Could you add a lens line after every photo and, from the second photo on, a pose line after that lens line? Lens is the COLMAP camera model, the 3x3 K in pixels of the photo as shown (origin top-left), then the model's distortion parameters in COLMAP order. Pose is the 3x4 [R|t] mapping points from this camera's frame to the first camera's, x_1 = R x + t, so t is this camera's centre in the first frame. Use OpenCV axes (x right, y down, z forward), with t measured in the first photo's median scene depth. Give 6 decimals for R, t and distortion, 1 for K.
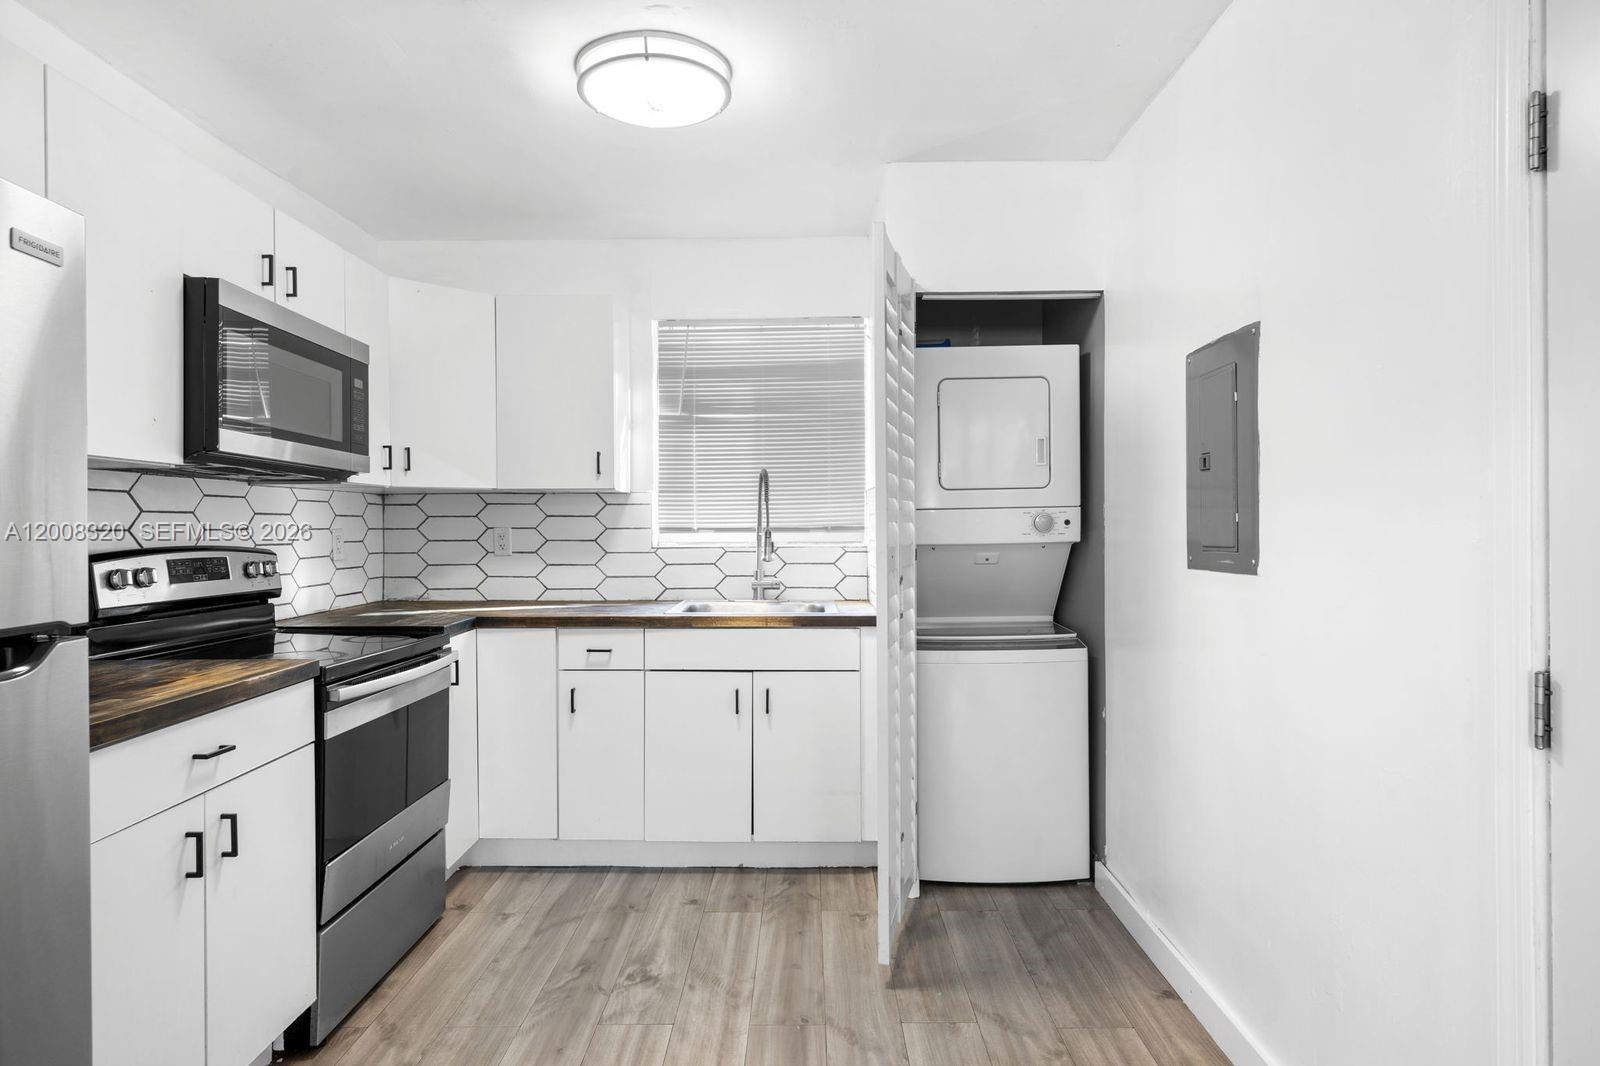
lens RADIAL K [[888.5, 0, 798.4], [0, 888.5, 526.7], [0, 0, 1]] dist [0.001321, 0.000270]
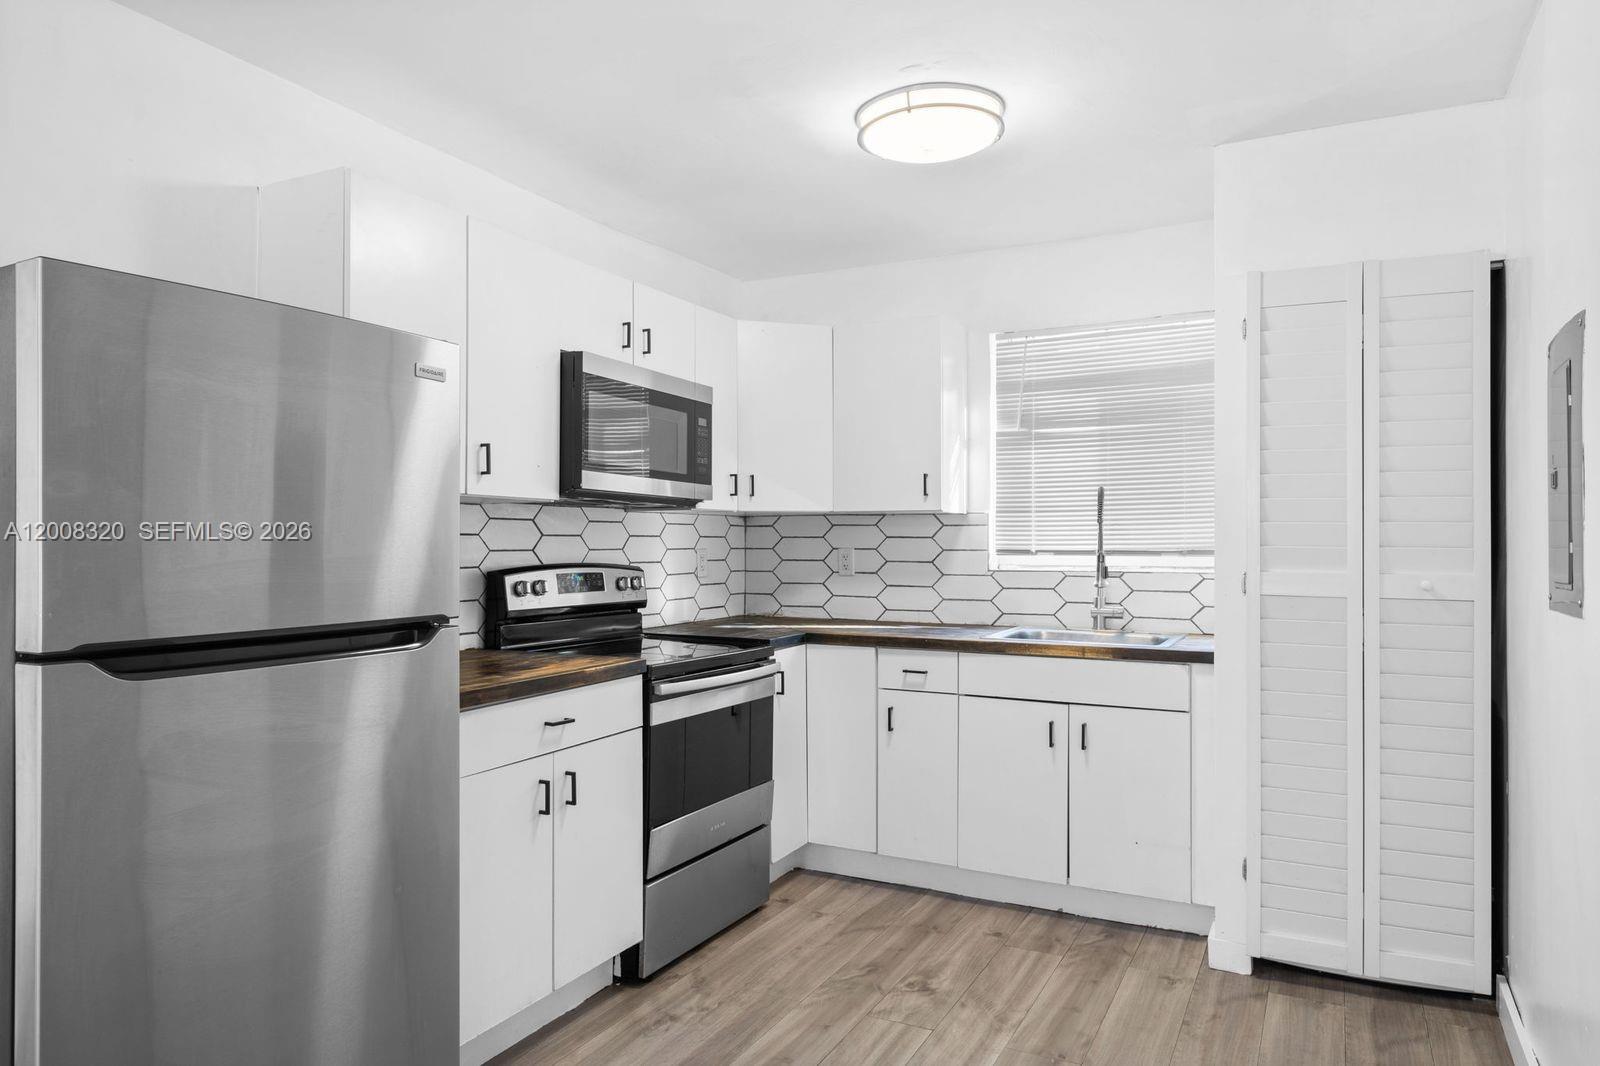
lens RADIAL K [[1043.2, 0, 800.1], [0, 1043.2, 534.1], [0, 0, 1]] dist [0.007104, -0.002190]
pose [[0.892500, 0.001611, -0.451044, 0.207208], [-0.005113, 0.999966, -0.006545, -0.009011], [0.451018, 0.008147, 0.892478, -0.126822]]
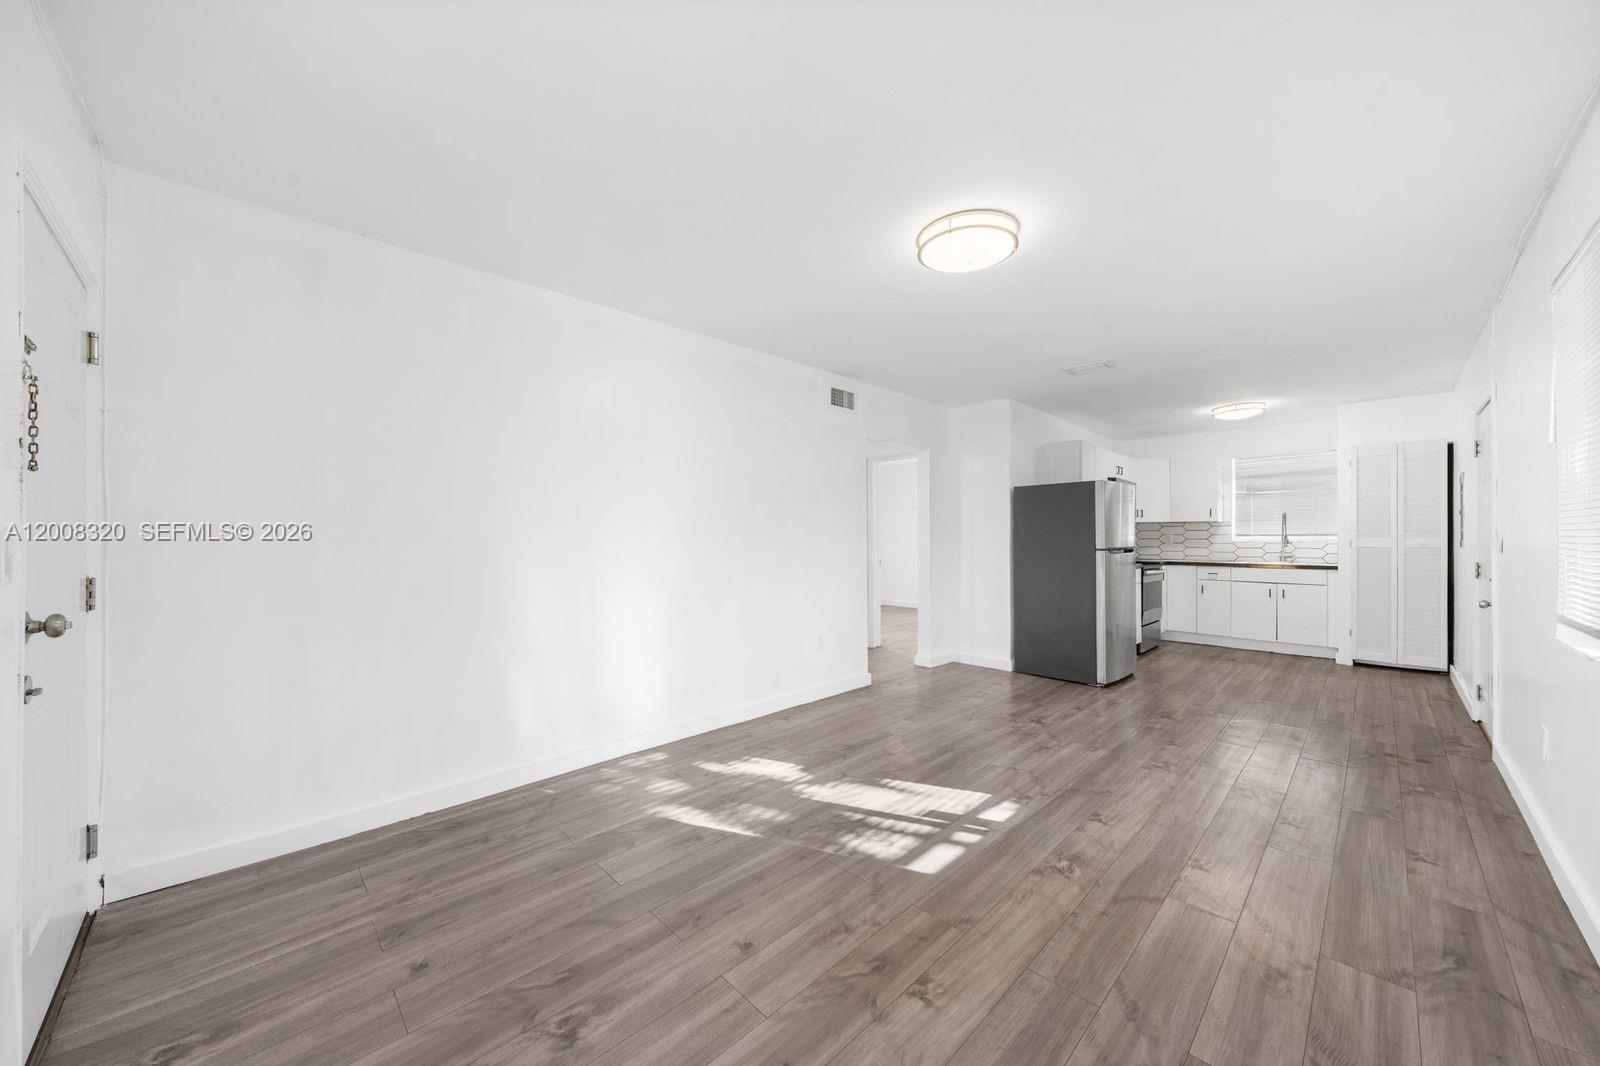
lens RADIAL K [[600.8, 0, 776.3], [0, 600.8, 538.2], [0, 0, 1]] dist [0.000461, 0.000037]
pose [[0.709166, 0.002633, -0.705037, 0.185494], [-0.002059, 0.999996, 0.001664, 0.016172], [0.705039, 0.000272, 0.709169, -1.668800]]
